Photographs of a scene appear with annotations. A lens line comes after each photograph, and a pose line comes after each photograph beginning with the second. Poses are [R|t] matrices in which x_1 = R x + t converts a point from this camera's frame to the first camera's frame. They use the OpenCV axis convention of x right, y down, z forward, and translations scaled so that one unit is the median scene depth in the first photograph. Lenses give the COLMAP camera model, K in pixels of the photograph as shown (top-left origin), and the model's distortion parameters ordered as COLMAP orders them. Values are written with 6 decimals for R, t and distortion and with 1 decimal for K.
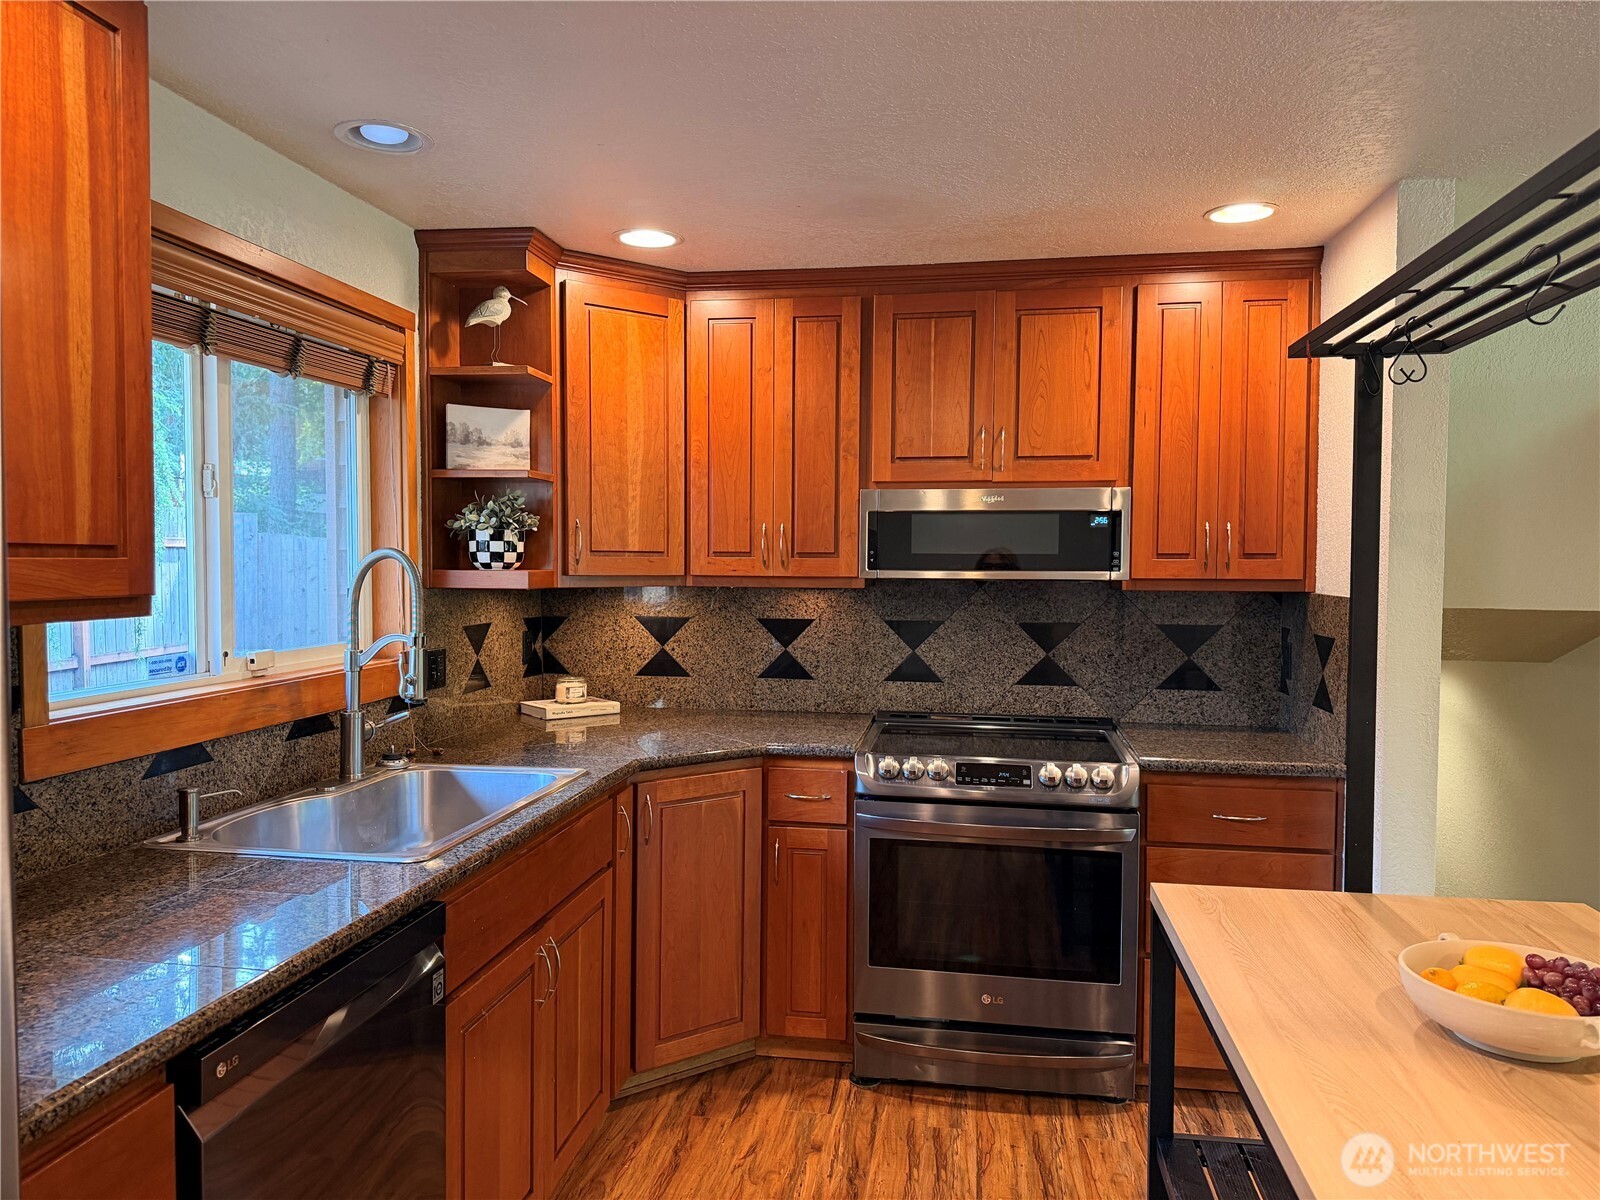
lens RADIAL K [[1121.8, 0, 804.8], [0, 1121.8, 606.0], [0, 0, 1]] dist [0.087926, -0.112234]
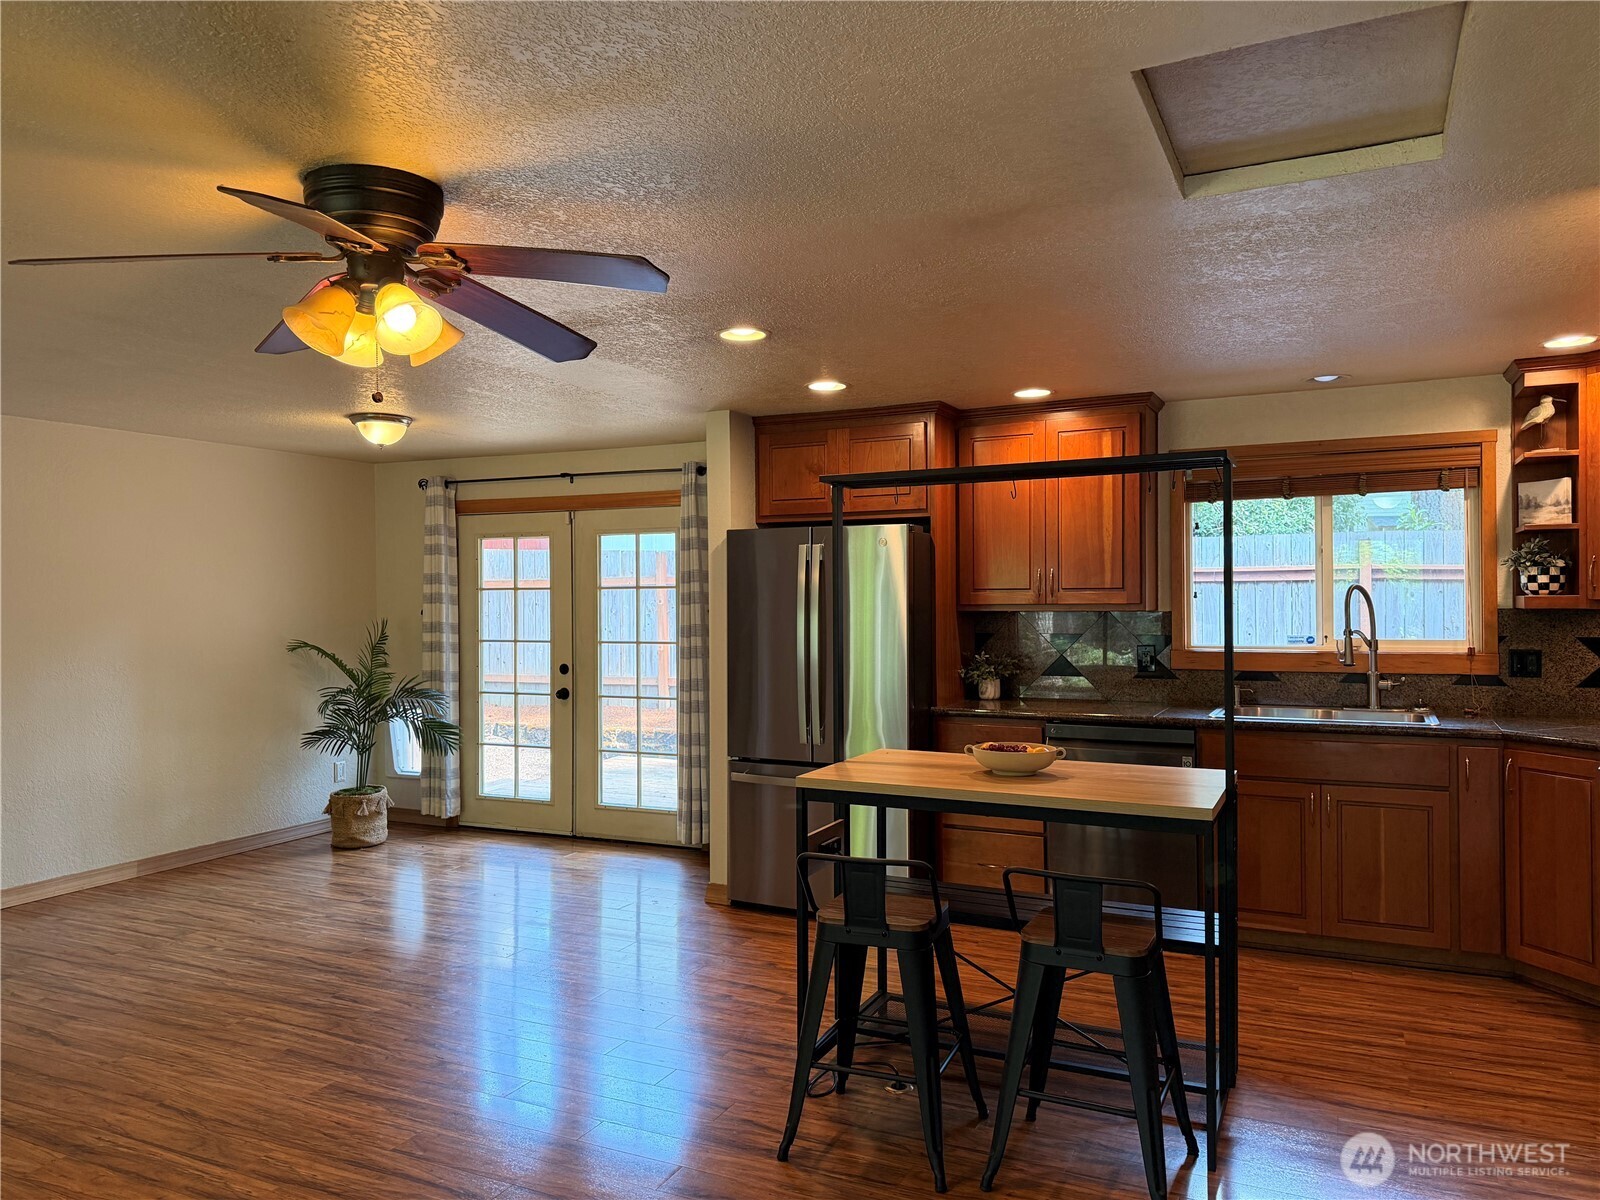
lens RADIAL K [[1121.8, 0, 805.7], [0, 1121.8, 601.1], [0, 0, 1]] dist [0.087926, -0.112234]
pose [[-0.285367, 0.000725, -0.958418, 1.339064], [-0.032097, 0.999432, 0.010313, -0.010180], [0.957881, 0.033706, -0.285181, 0.523926]]
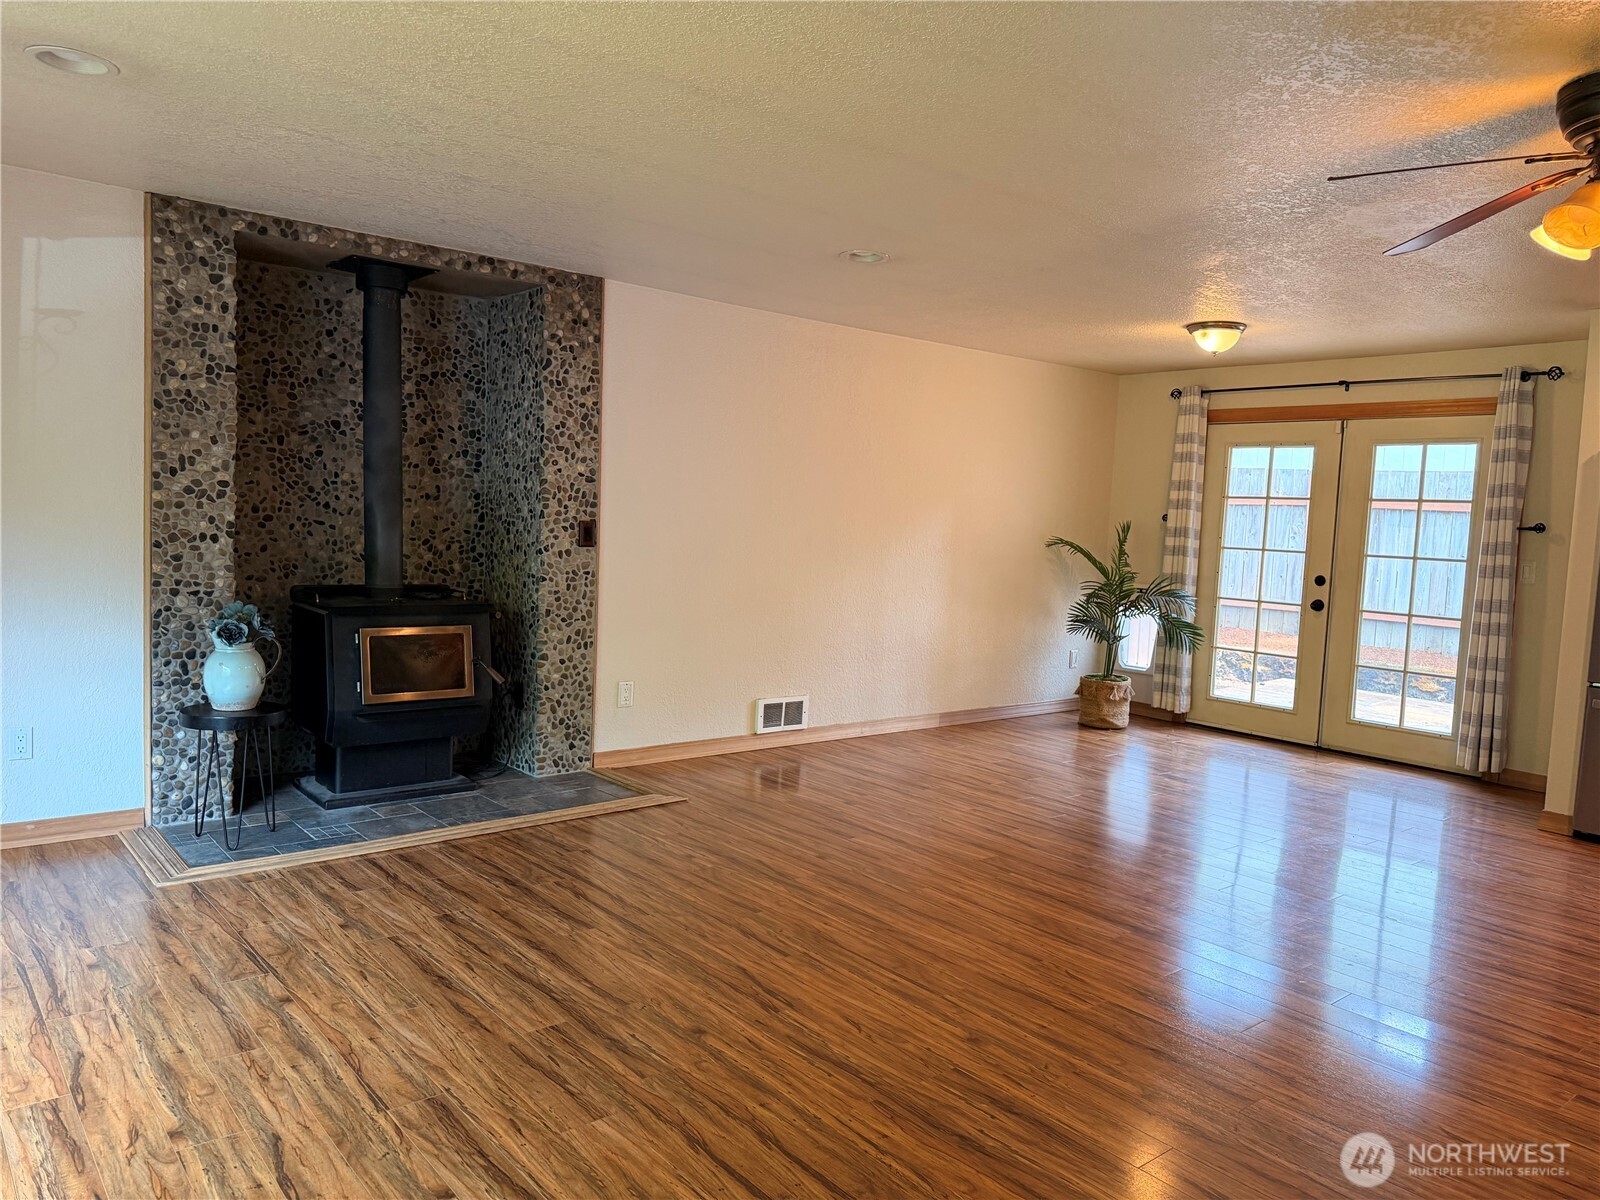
lens RADIAL K [[1121.8, 0, 801.7], [0, 1121.8, 606.1], [0, 0, 1]] dist [0.087926, -0.112234]
pose [[-0.658640, 0.028548, -0.751916, 1.676008], [-0.076402, 0.991578, 0.104572, 0.052718], [0.748569, 0.126323, -0.650912, 0.156478]]
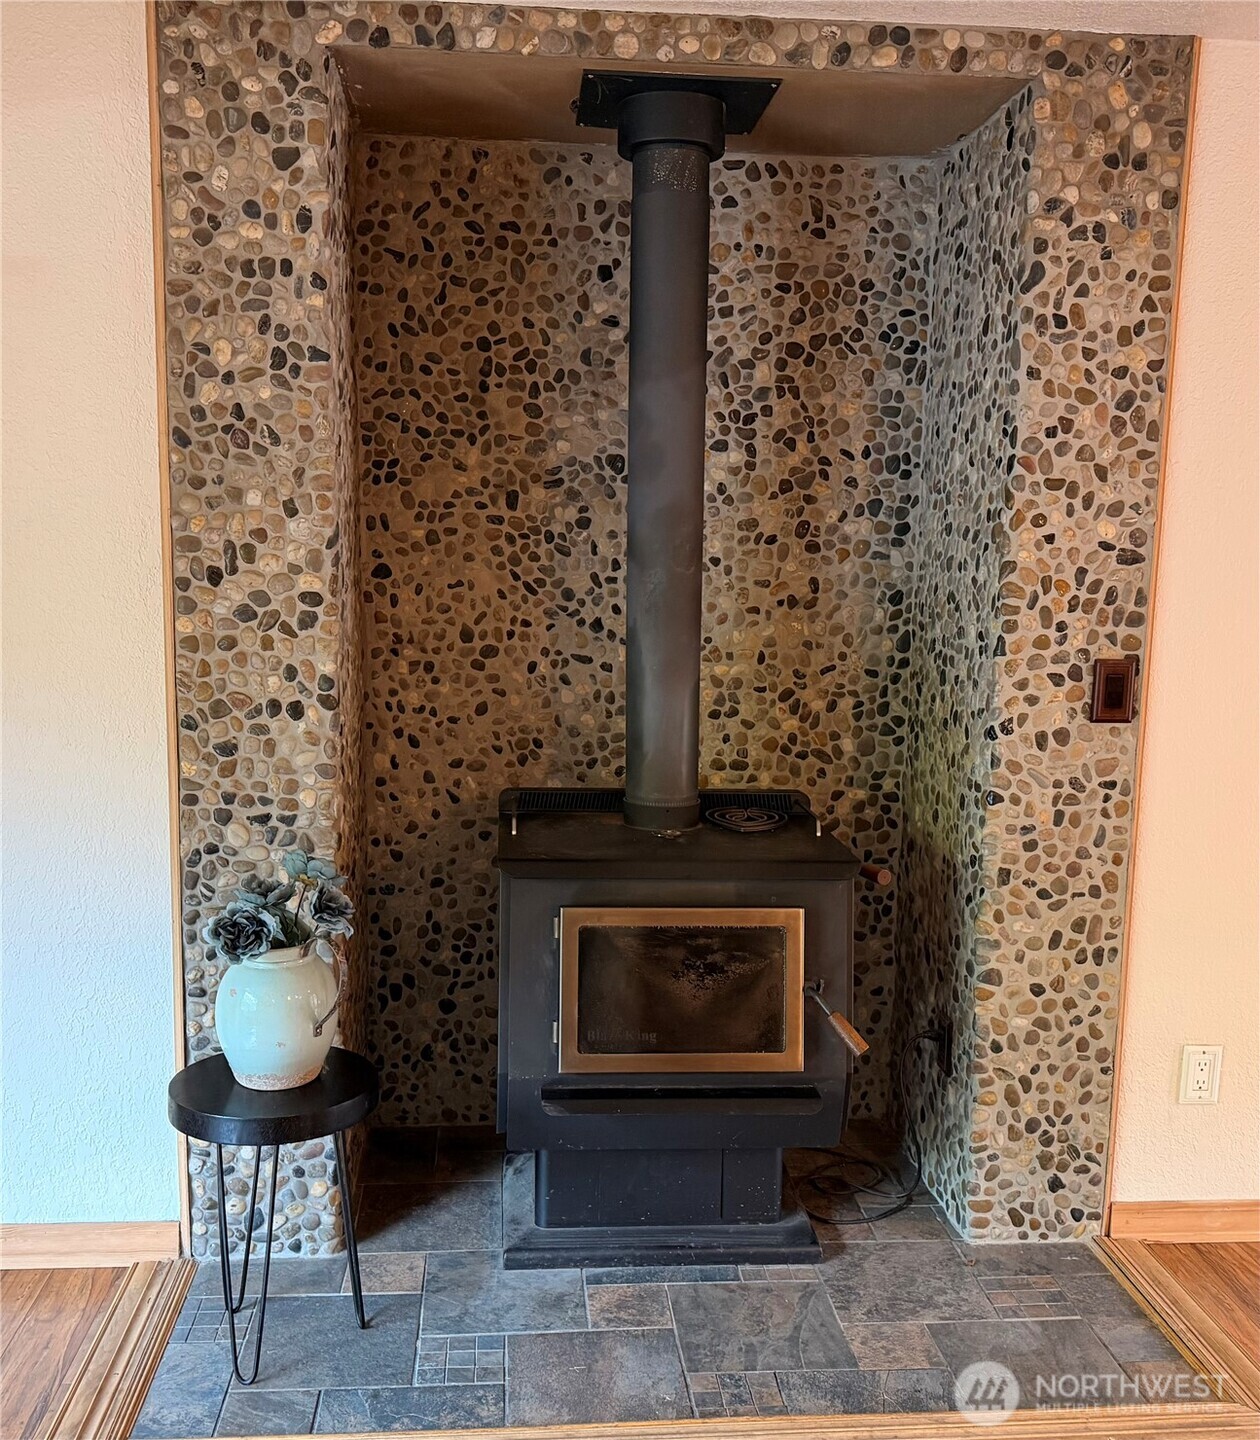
lens RADIAL K [[1461.2, 0, 628.4], [0, 1461.2, 781.7], [0, 0, 1]] dist [0.044342, 0.000000]
pose [[-0.969843, 0.013602, -0.243352, 1.143453], [-0.035890, 0.979588, 0.197787, 0.033171], [0.241075, 0.200556, -0.949558, -0.381646]]
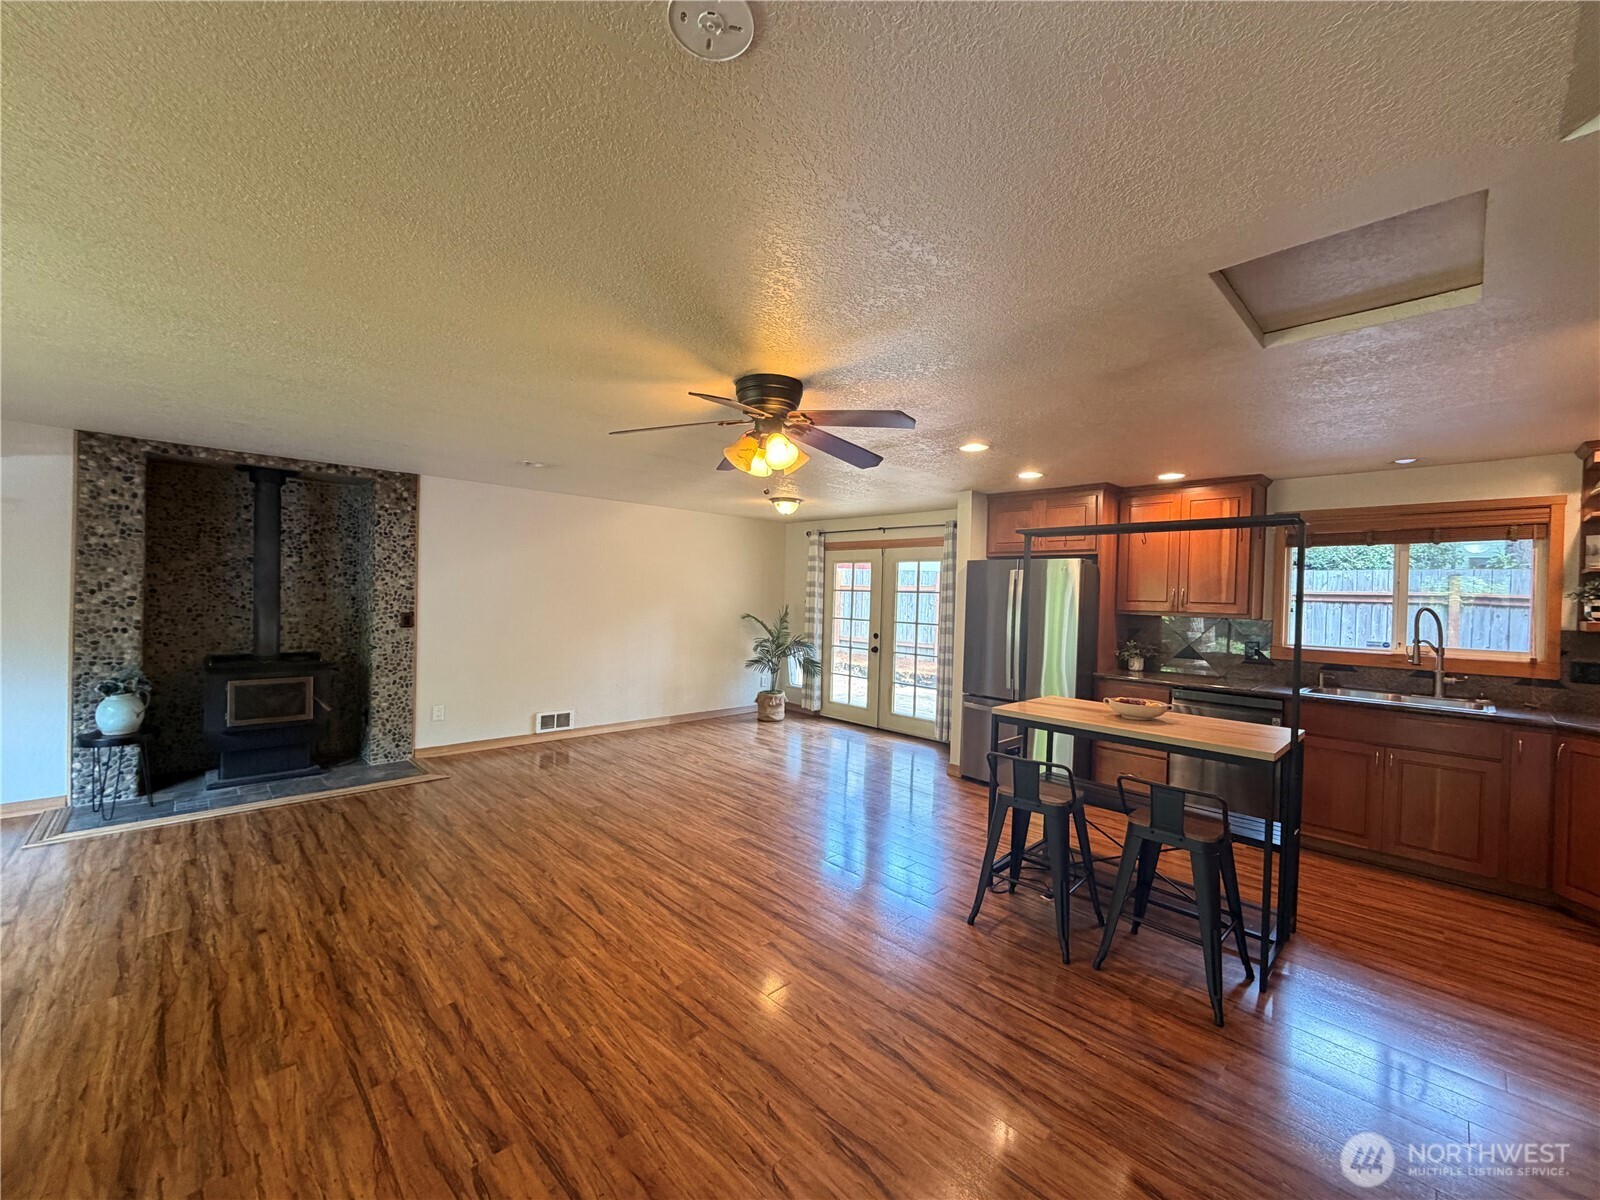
lens RADIAL K [[637.9, 0, 799.8], [0, 637.9, 601.0], [0, 0, 1]] dist [0.001723, 0.000055]
pose [[-0.600740, -0.013359, -0.799333, 1.331616], [-0.063480, 0.997500, 0.031038, -0.015124], [0.796920, 0.069387, -0.600086, 0.575134]]
